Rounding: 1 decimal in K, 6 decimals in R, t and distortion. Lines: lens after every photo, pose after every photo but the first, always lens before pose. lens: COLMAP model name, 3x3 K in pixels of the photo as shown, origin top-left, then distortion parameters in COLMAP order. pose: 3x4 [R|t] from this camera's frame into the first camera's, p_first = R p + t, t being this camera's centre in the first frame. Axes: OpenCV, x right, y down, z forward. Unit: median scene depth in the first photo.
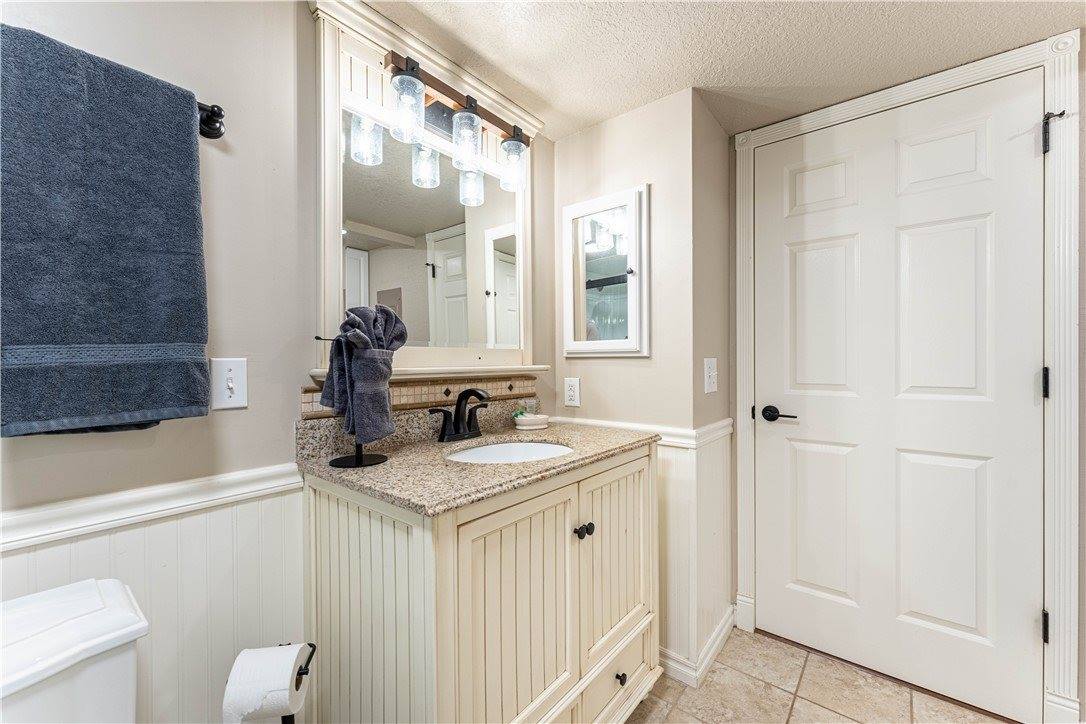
lens RADIAL K [[440.7, 0, 546.7], [0, 440.7, 359.5], [0, 0, 1]] dist [0.012562, 0.000321]
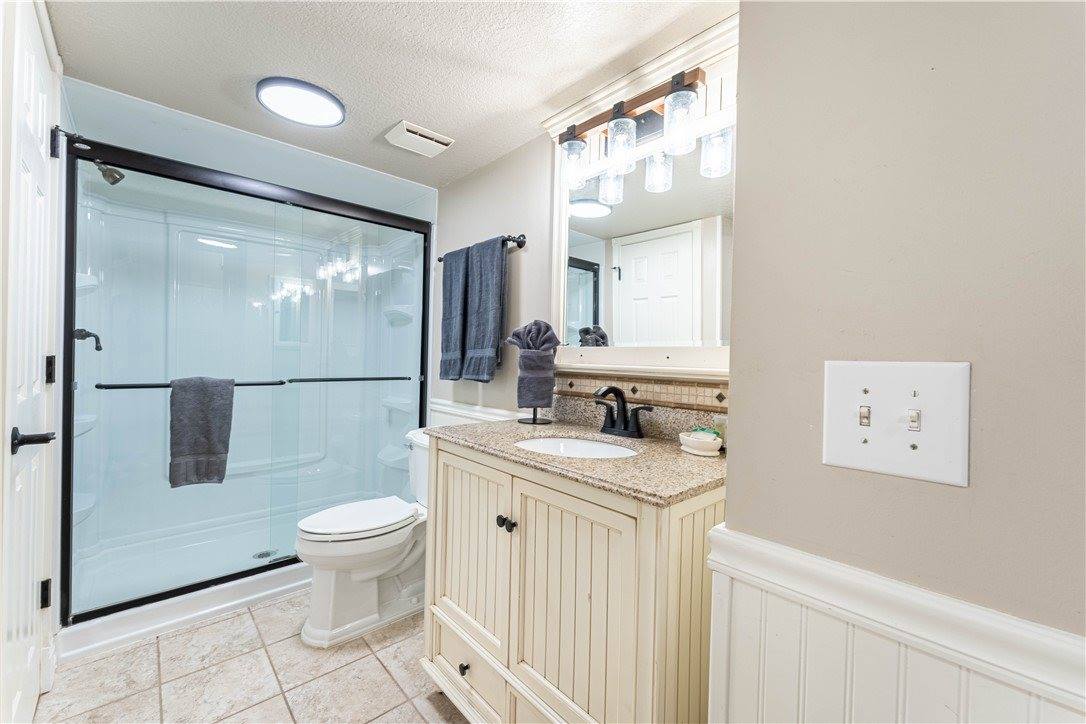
lens RADIAL K [[440.7, 0, 547.1], [0, 440.7, 361.7], [0, 0, 1]] dist [0.012562, 0.000321]
pose [[-0.145975, 0.009236, -0.989245, 0.858335], [-0.021830, 0.999683, 0.012555, -0.001292], [0.989047, 0.023427, -0.145727, 0.983055]]
